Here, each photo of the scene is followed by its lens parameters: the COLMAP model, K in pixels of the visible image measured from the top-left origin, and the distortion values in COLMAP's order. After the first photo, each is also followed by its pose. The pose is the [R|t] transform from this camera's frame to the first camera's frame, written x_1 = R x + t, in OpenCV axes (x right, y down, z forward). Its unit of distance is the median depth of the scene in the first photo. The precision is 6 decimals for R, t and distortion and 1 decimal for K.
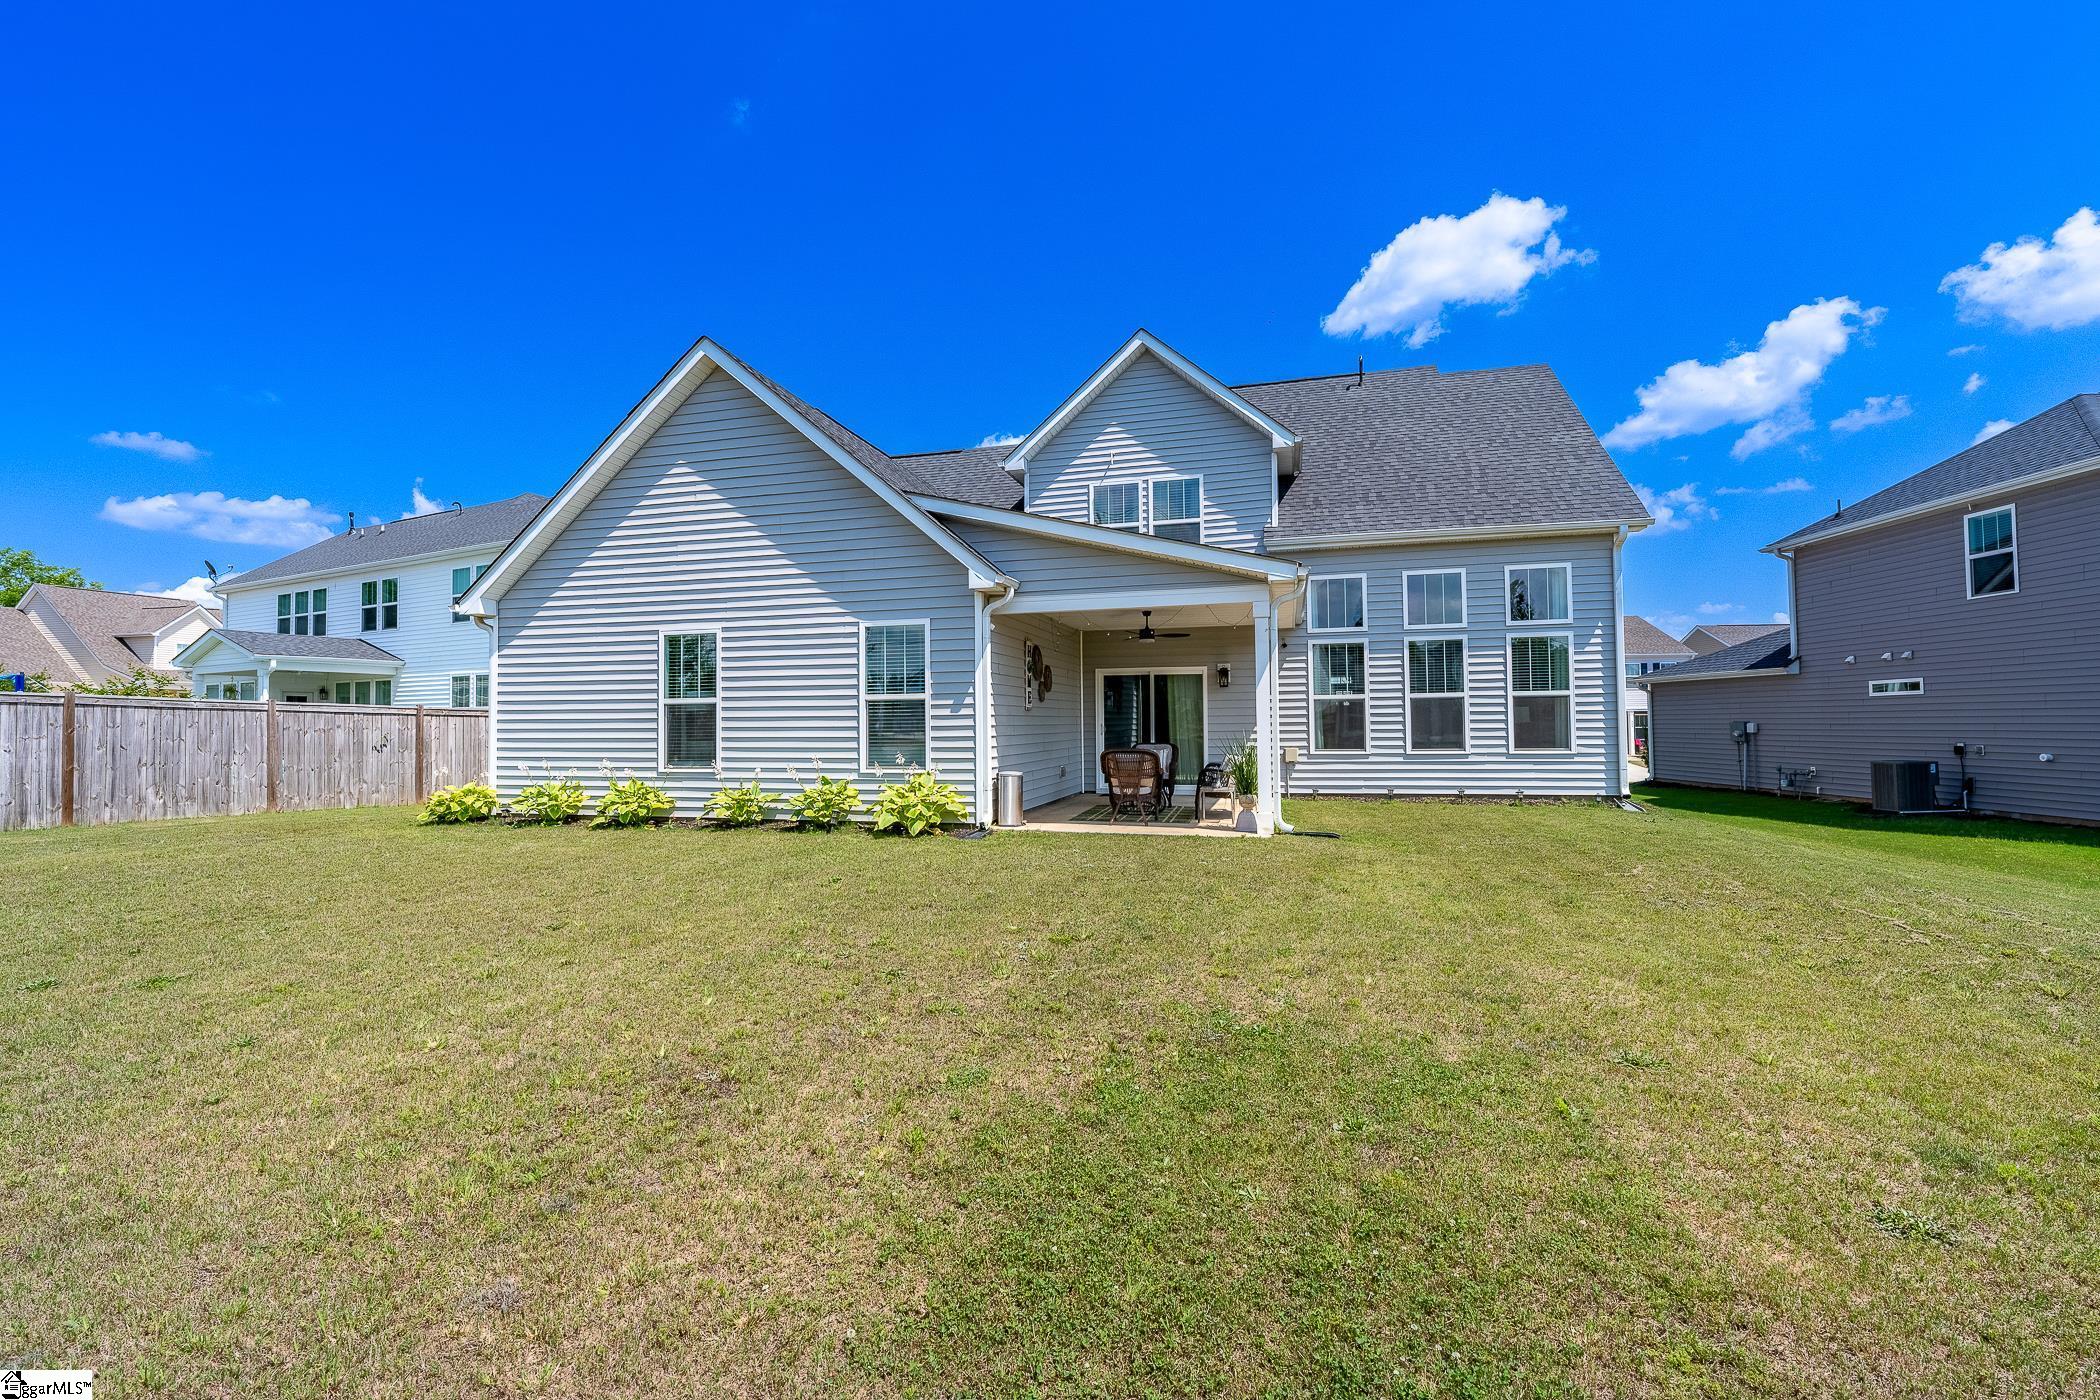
lens RADIAL K [[913.0, 0, 1053.4], [0, 913.0, 698.4], [0, 0, 1]] dist [-0.000007, -0.000659]
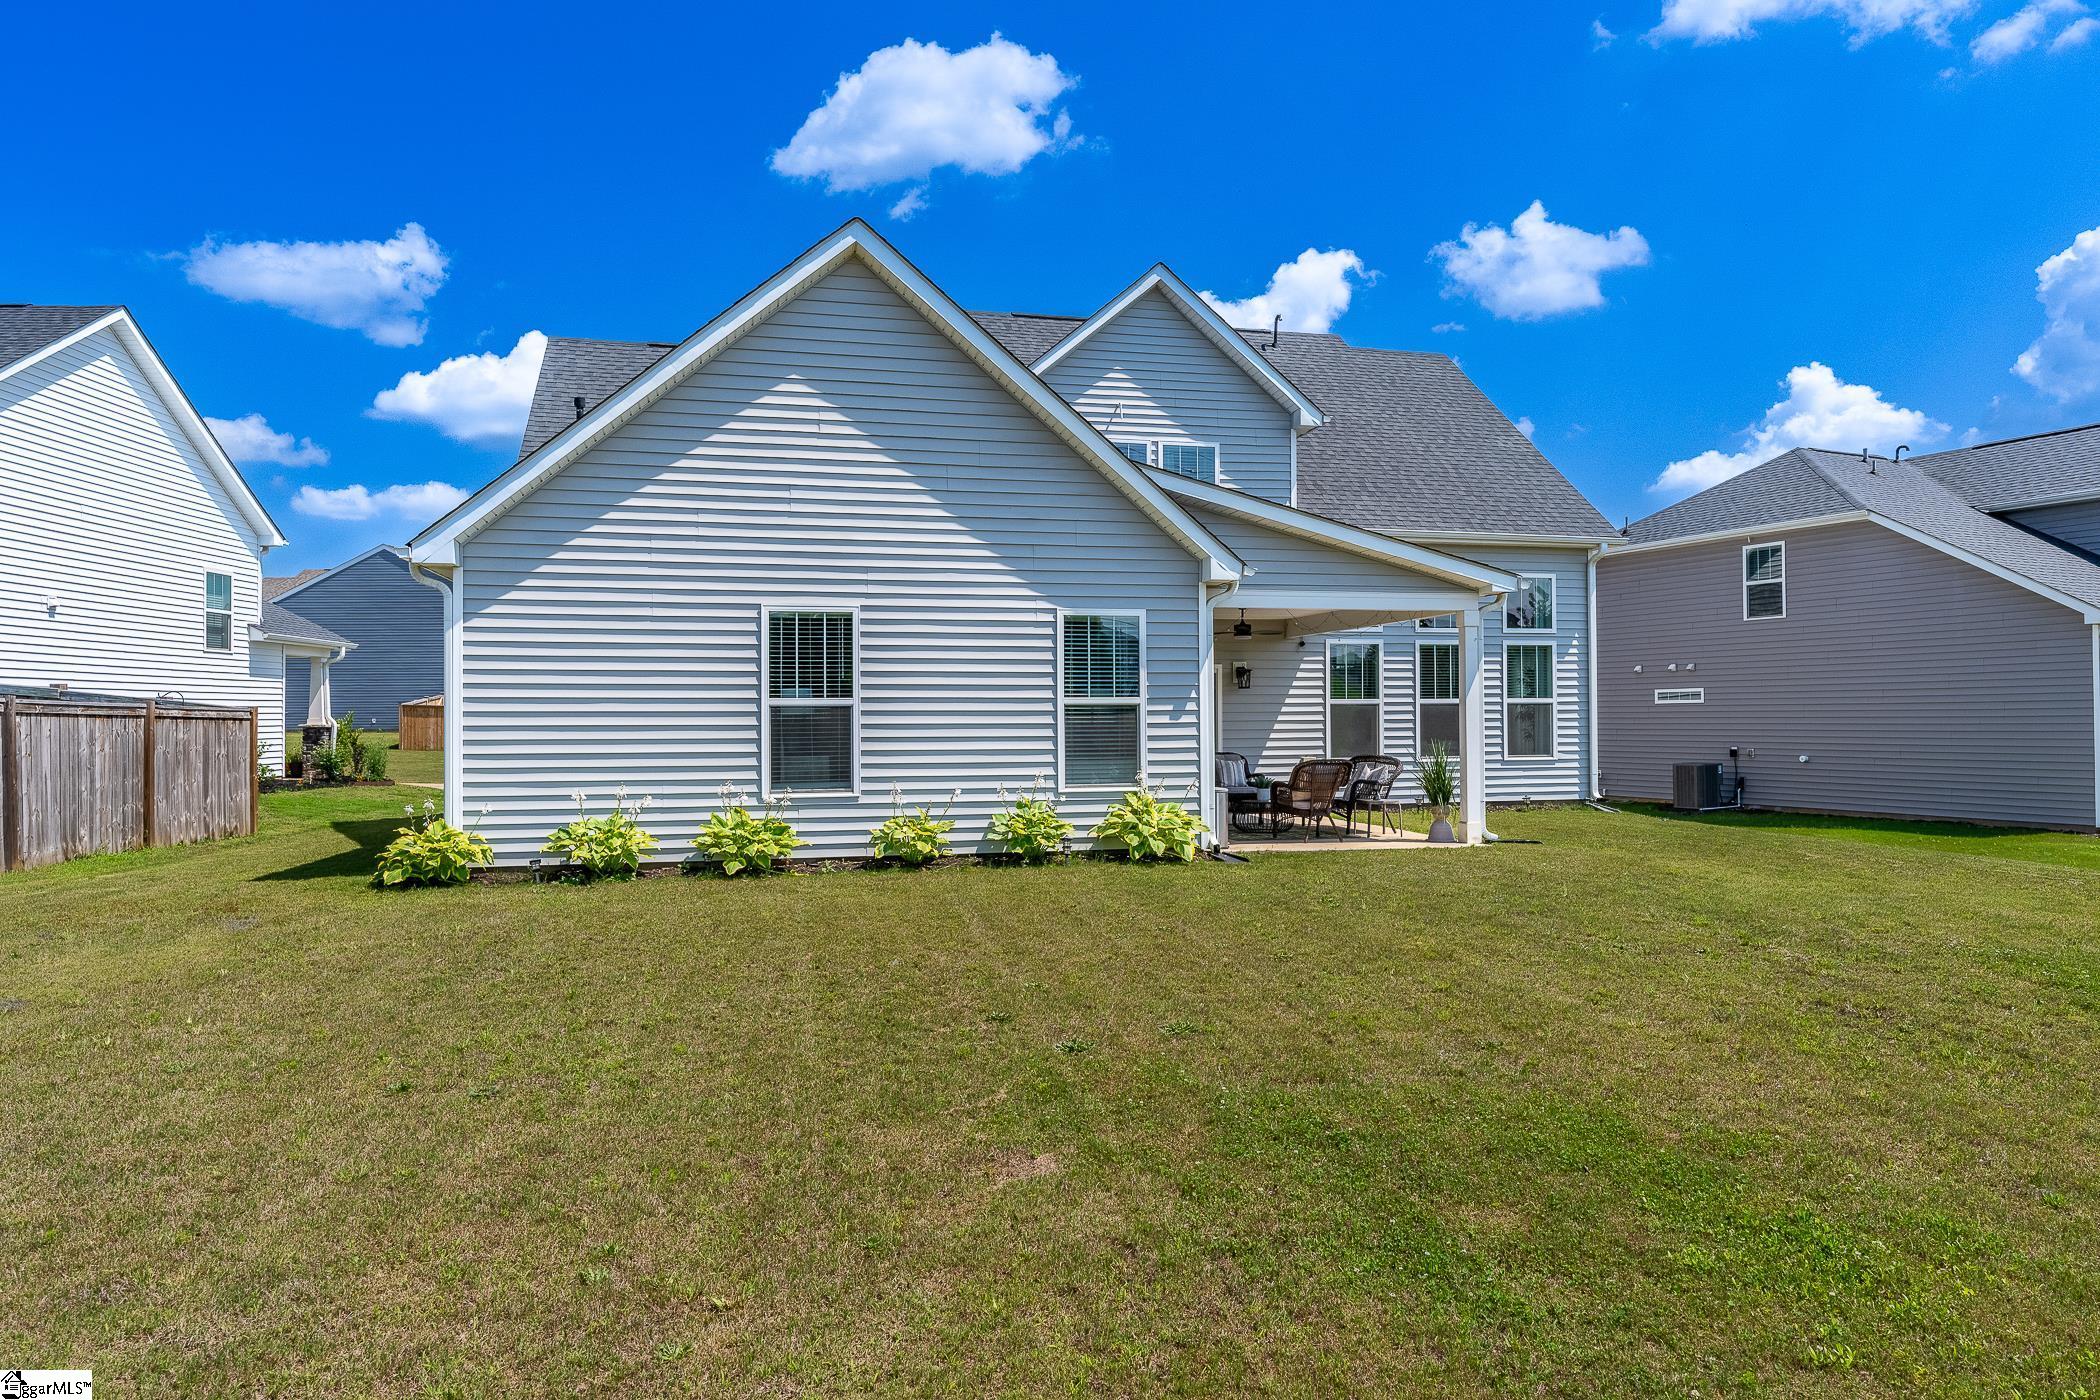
lens RADIAL K [[1302.1, 0, 1047.6], [0, 1302.1, 705.5], [0, 0, 1]] dist [-0.003863, 0.000016]
pose [[0.879951, 0.009031, 0.474979, -0.721563], [-0.016886, 0.999782, 0.012274, -0.010420], [-0.474765, -0.018821, 0.879911, -0.024358]]
